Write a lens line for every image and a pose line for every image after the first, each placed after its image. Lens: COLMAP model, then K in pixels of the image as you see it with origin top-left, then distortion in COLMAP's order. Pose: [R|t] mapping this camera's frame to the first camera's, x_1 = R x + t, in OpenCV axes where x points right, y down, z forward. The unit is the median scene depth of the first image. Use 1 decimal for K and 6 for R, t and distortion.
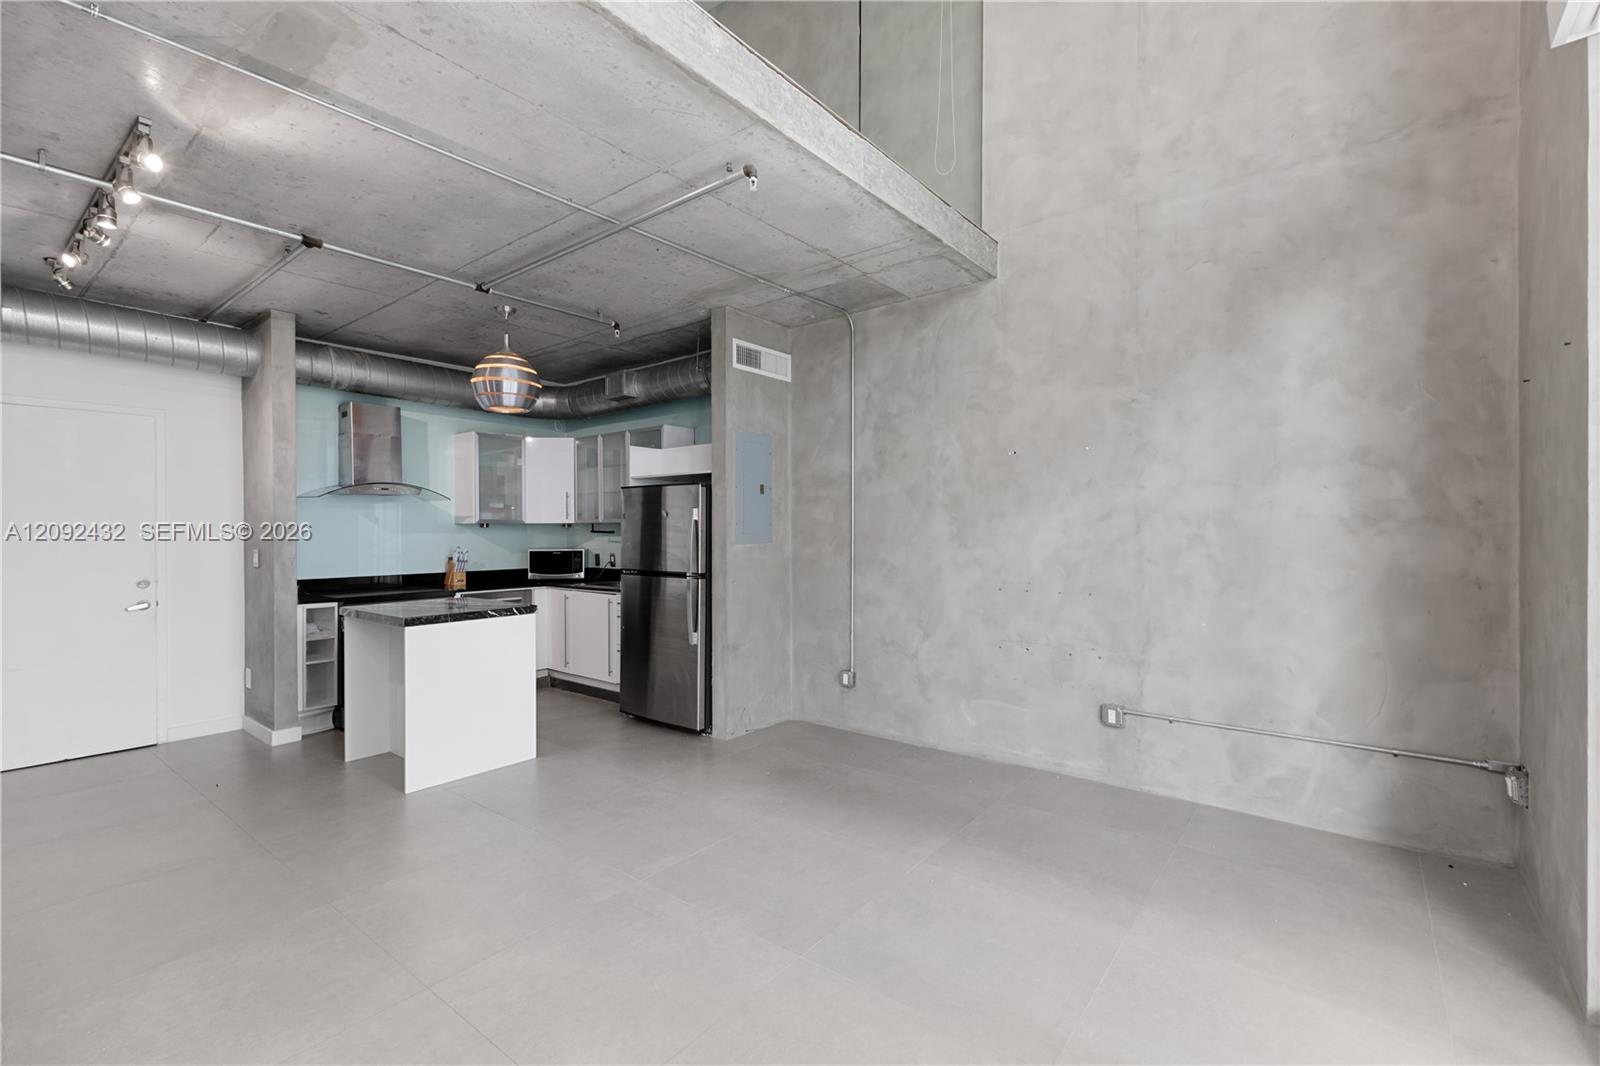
lens RADIAL K [[703.6, 0, 812.4], [0, 703.6, 533.7], [0, 0, 1]] dist [0.014957, -0.004212]
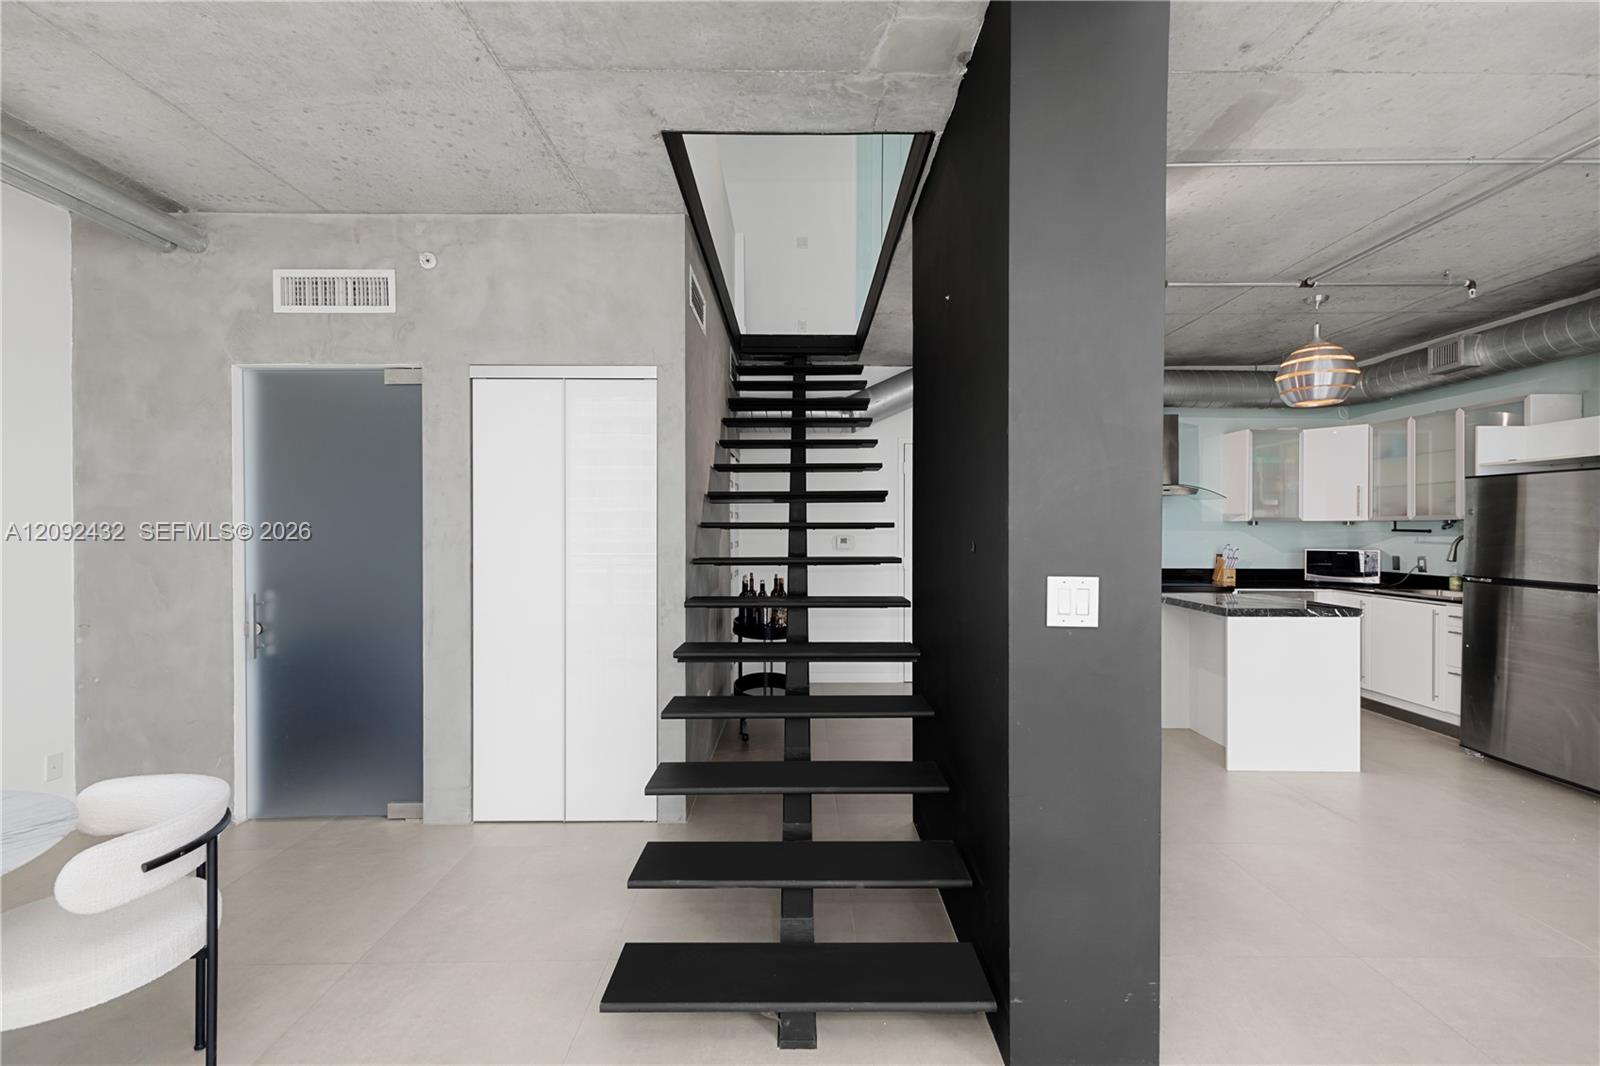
lens RADIAL K [[703.6, 0, 800.4], [0, 703.6, 532.5], [0, 0, 1]] dist [0.014957, -0.004212]
pose [[0.621152, 0.008137, -0.783648, -0.121244], [-0.005000, 0.999967, 0.006420, -0.002925], [0.783674, -0.000069, 0.621172, -0.158692]]
